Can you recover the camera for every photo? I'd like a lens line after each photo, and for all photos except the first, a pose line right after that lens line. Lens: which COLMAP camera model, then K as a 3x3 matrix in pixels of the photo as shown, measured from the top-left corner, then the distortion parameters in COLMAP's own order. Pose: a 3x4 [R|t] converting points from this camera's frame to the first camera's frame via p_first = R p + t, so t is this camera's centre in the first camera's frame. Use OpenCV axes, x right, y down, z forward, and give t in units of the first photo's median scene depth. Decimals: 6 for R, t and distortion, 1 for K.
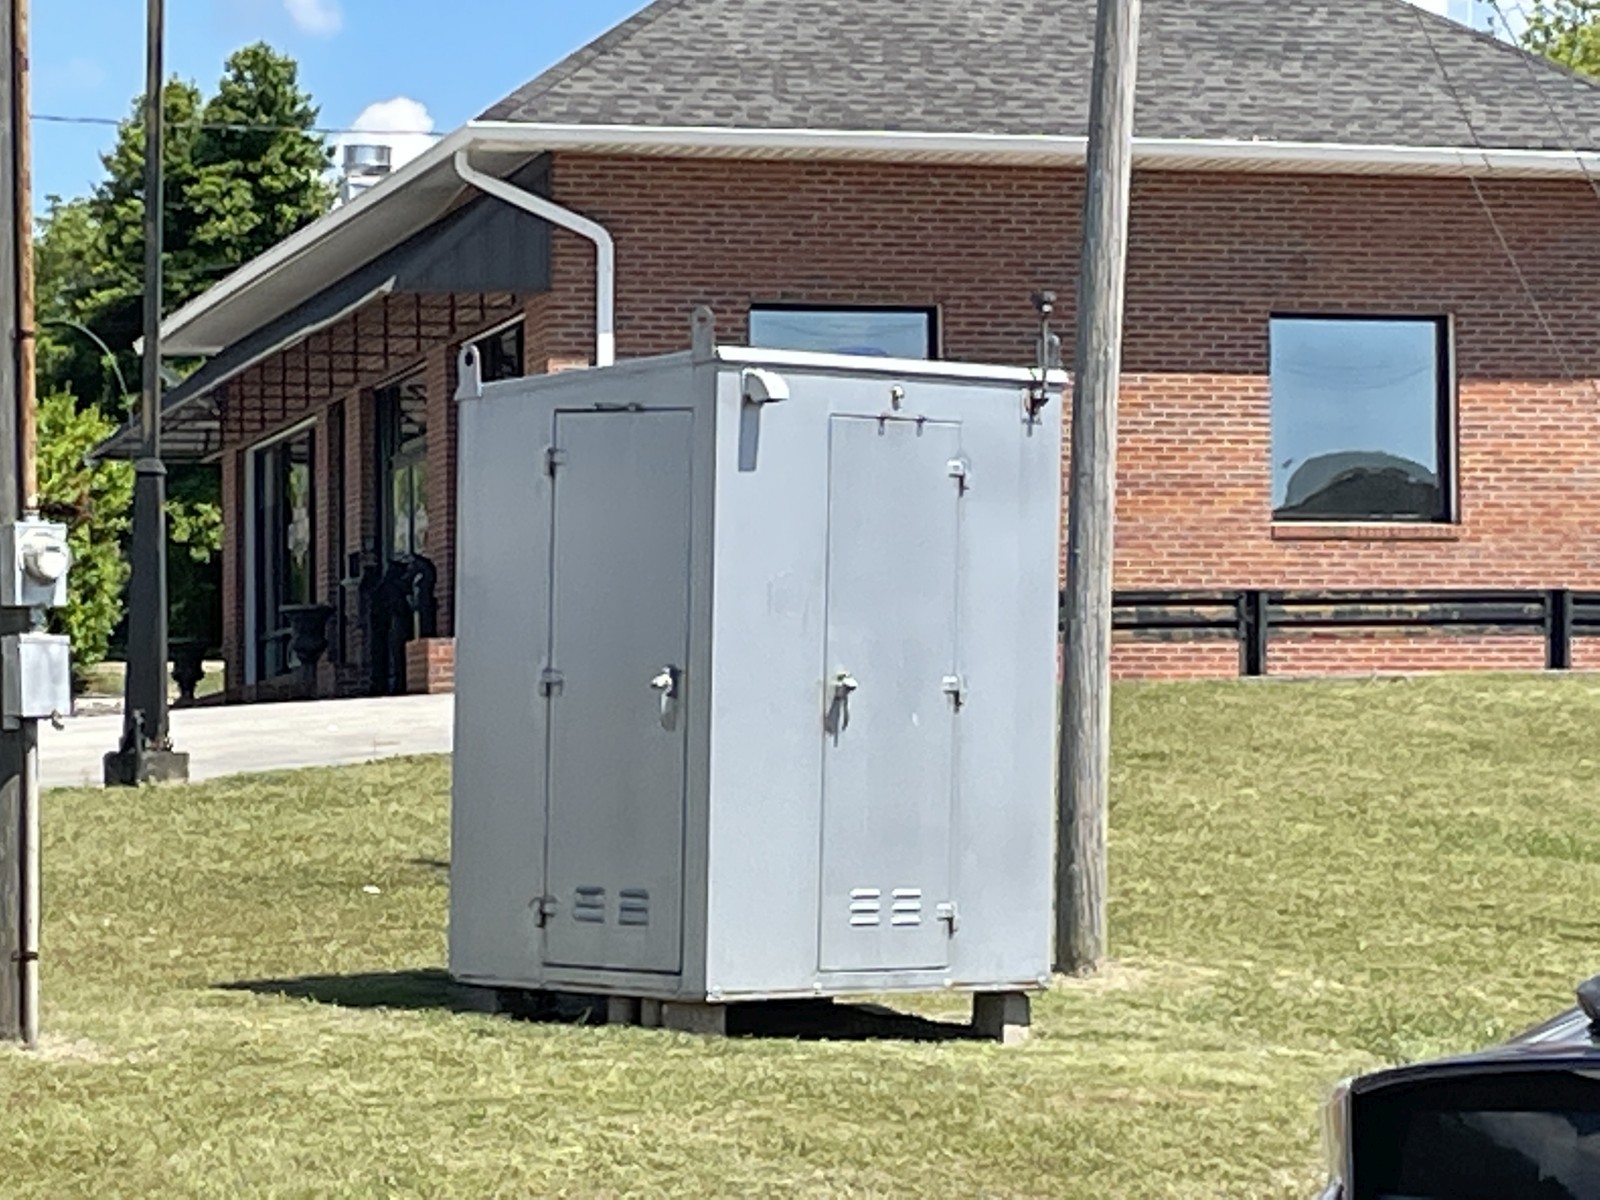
lens RADIAL K [[6122.9, 0, 800.0], [0, 6122.9, 600.0], [0, 0, 1]] dist [0.080217, 2.221214]
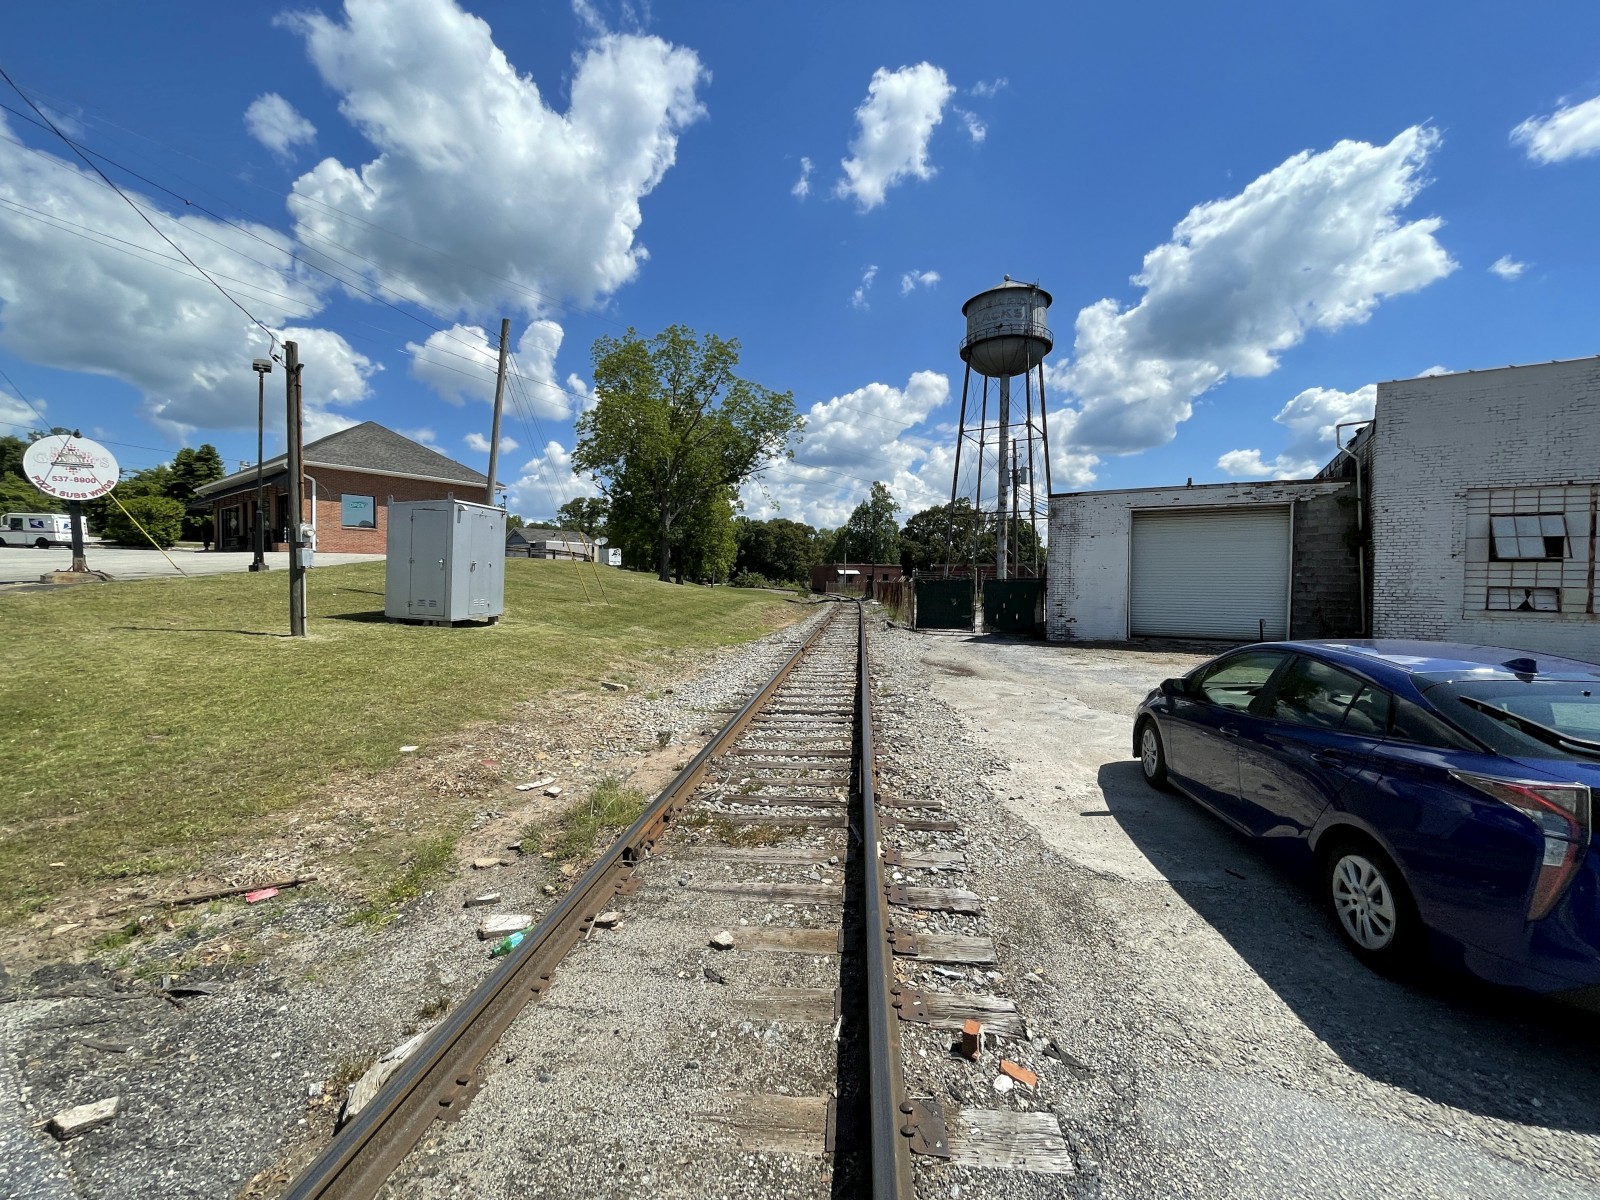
lens RADIAL K [[654.3, 0, 795.9], [0, 654.3, 537.9], [0, 0, 1]] dist [-0.001601, -0.000147]
pose [[0.773984, 0.056214, 0.630705, -0.094877], [-0.046363, 0.998409, -0.032092, -0.002127], [-0.631505, -0.004403, 0.775359, 0.236515]]
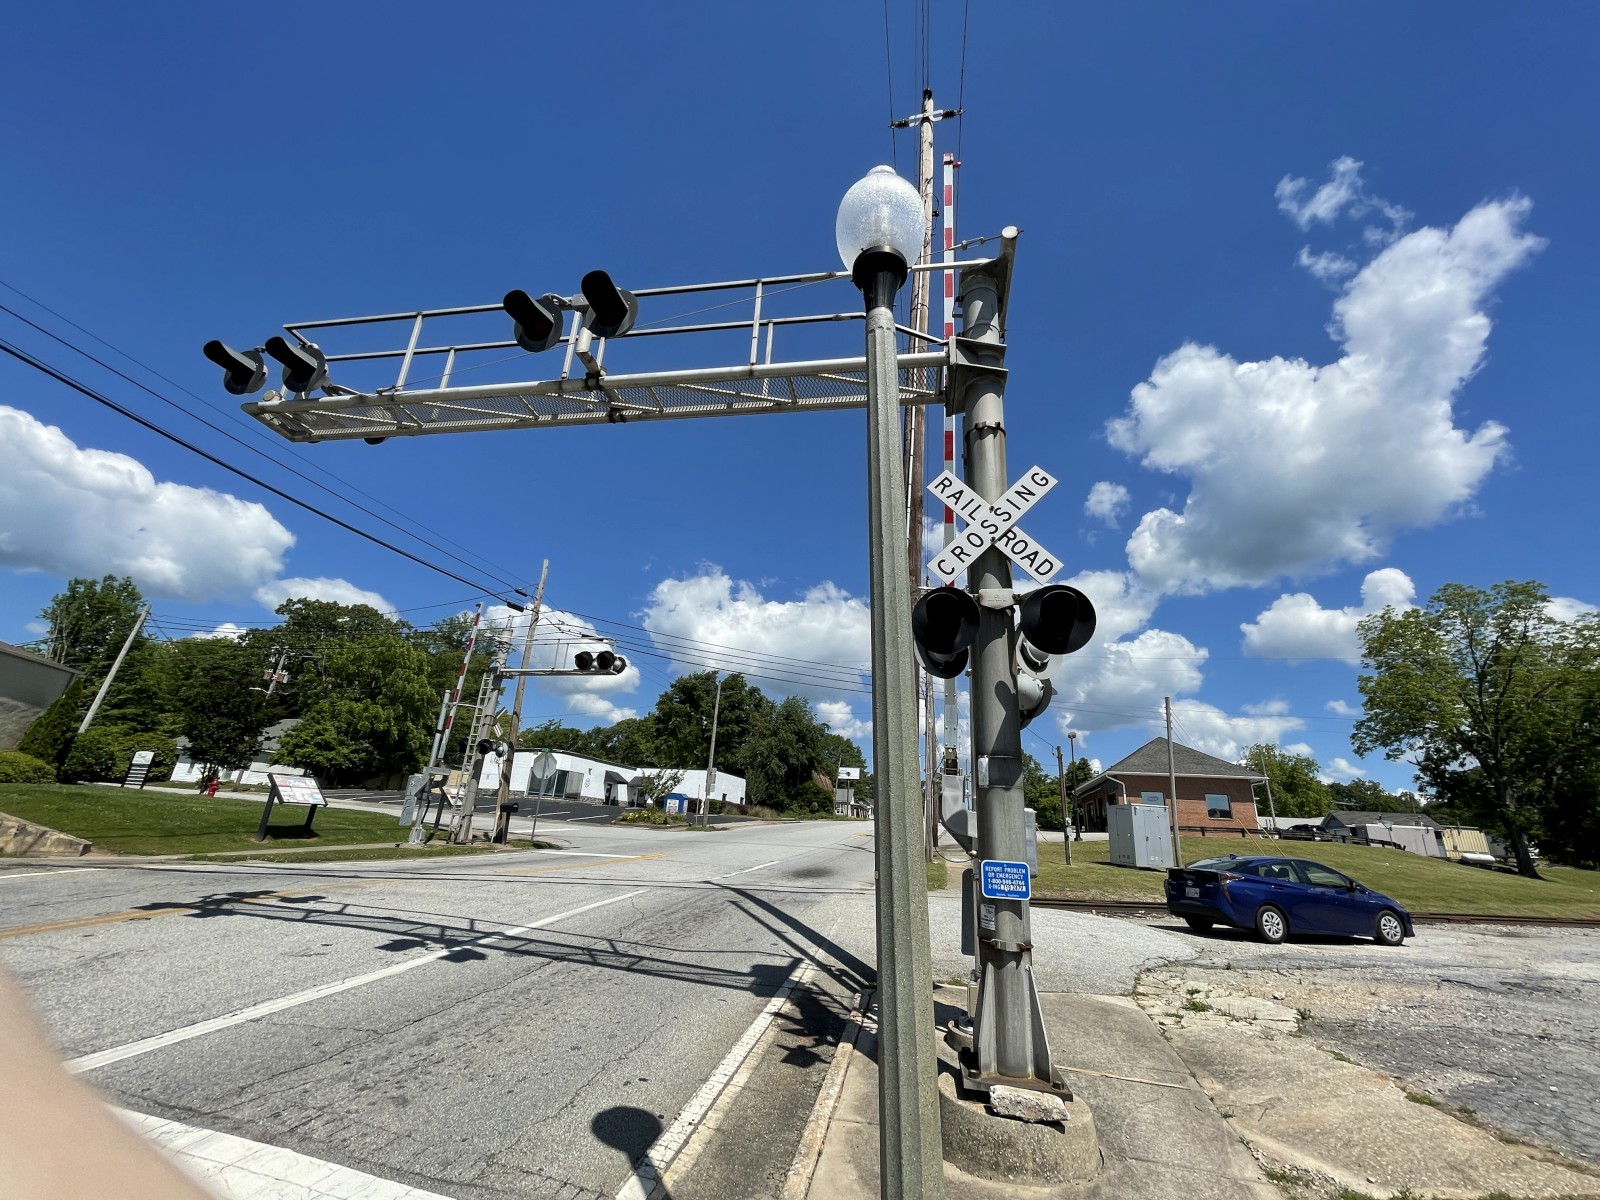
lens RADIAL K [[647.7, 0, 800.0], [0, 647.7, 600.0], [0, 0, 1]] dist [-0.002170, -0.000549]
pose [[0.882616, -0.103997, -0.458447, 0.022194], [-0.042617, 0.953505, -0.298348, -0.012046], [0.468159, 0.282864, 0.837147, -0.253802]]
